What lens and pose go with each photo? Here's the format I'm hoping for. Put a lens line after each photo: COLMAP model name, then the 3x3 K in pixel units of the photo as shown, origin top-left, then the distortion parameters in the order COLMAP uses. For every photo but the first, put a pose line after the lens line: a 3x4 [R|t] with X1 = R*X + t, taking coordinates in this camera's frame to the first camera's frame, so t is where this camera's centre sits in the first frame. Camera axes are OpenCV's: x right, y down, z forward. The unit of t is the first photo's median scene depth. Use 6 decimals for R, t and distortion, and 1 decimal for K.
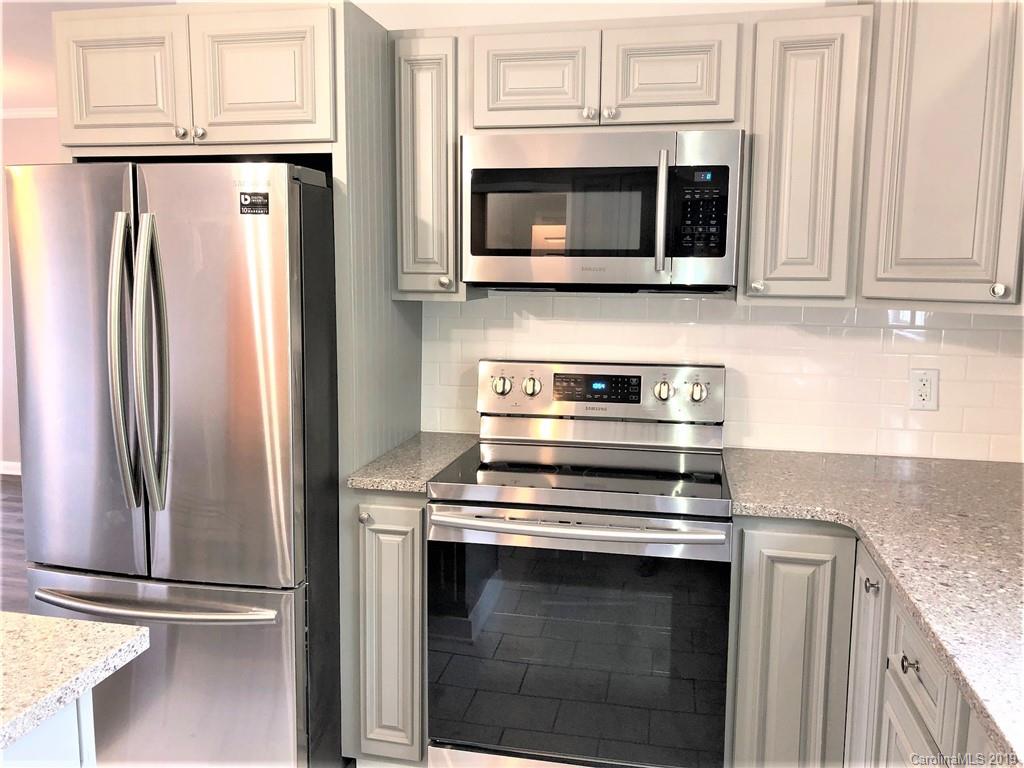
lens RADIAL K [[826.2, 0, 512.9], [0, 826.2, 376.0], [0, 0, 1]] dist [0.001965, -0.003550]
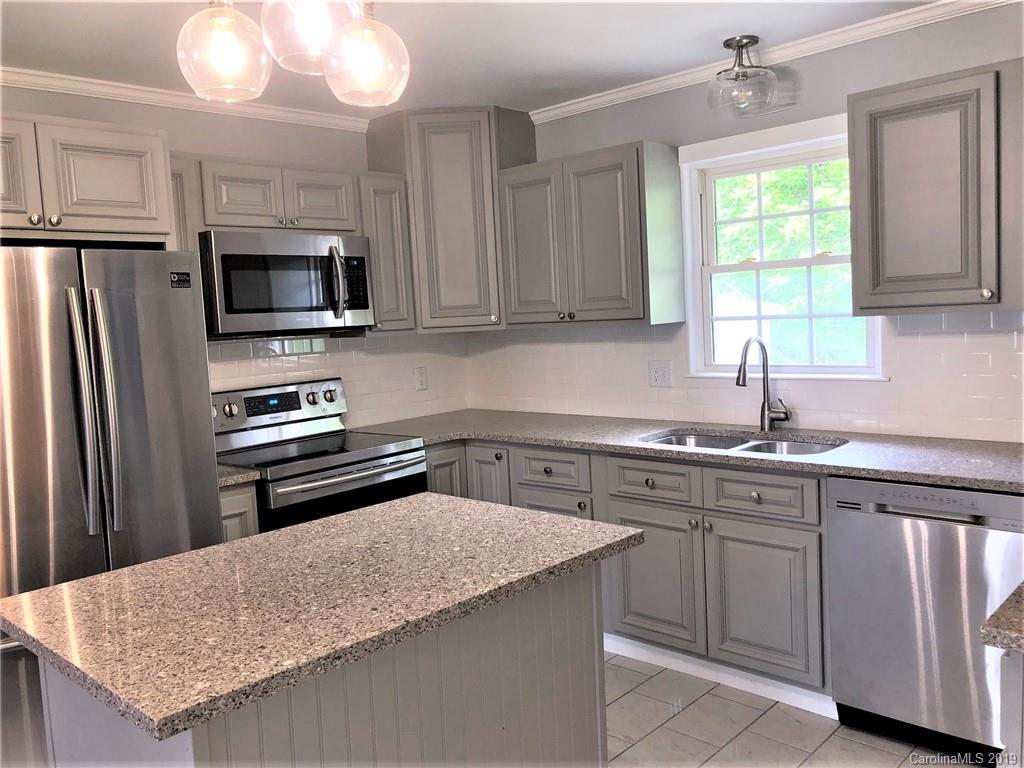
lens RADIAL K [[826.2, 0, 512.9], [0, 826.2, 376.0], [0, 0, 1]] dist [0.001965, -0.003550]
pose [[0.528135, -0.102376, 0.842966, -1.049710], [0.166570, 0.985910, 0.015377, 0.017606], [-0.832663, 0.132292, 0.537746, -0.159404]]
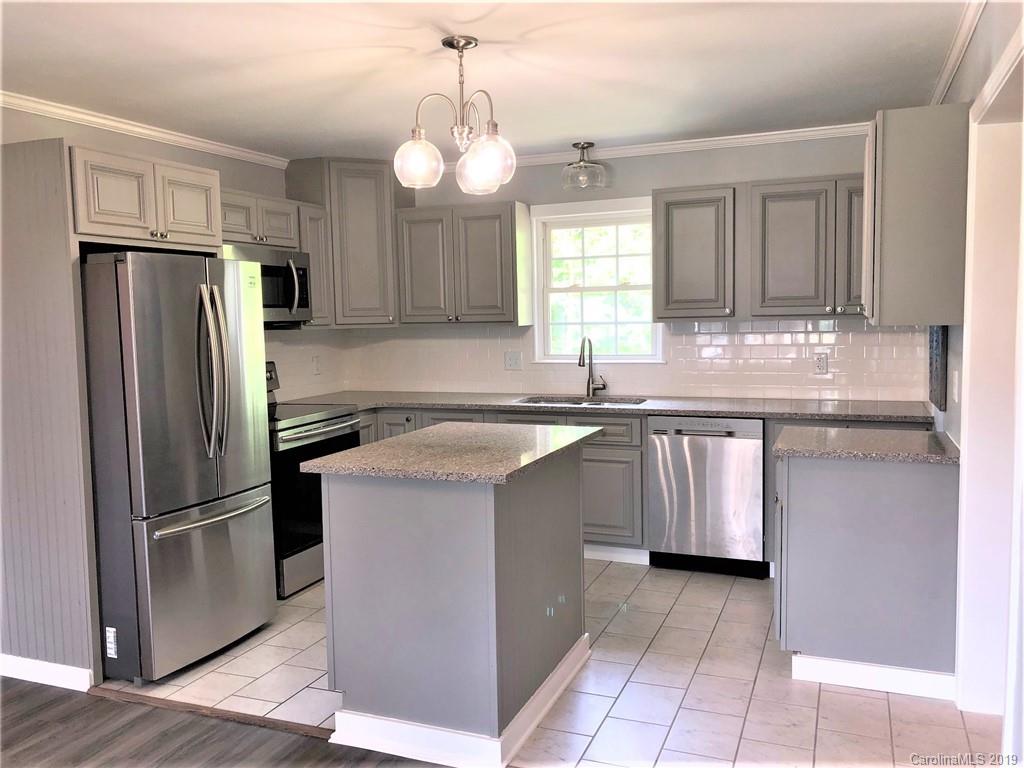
lens RADIAL K [[831.8, 0, 512.0], [0, 831.8, 384.0], [0, 0, 1]] dist [0.060890, -0.124345]
pose [[0.176860, -0.095662, 0.979576, -1.892181], [0.149799, 0.986287, 0.069271, -0.014736], [-0.972770, 0.134488, 0.188765, 0.057427]]
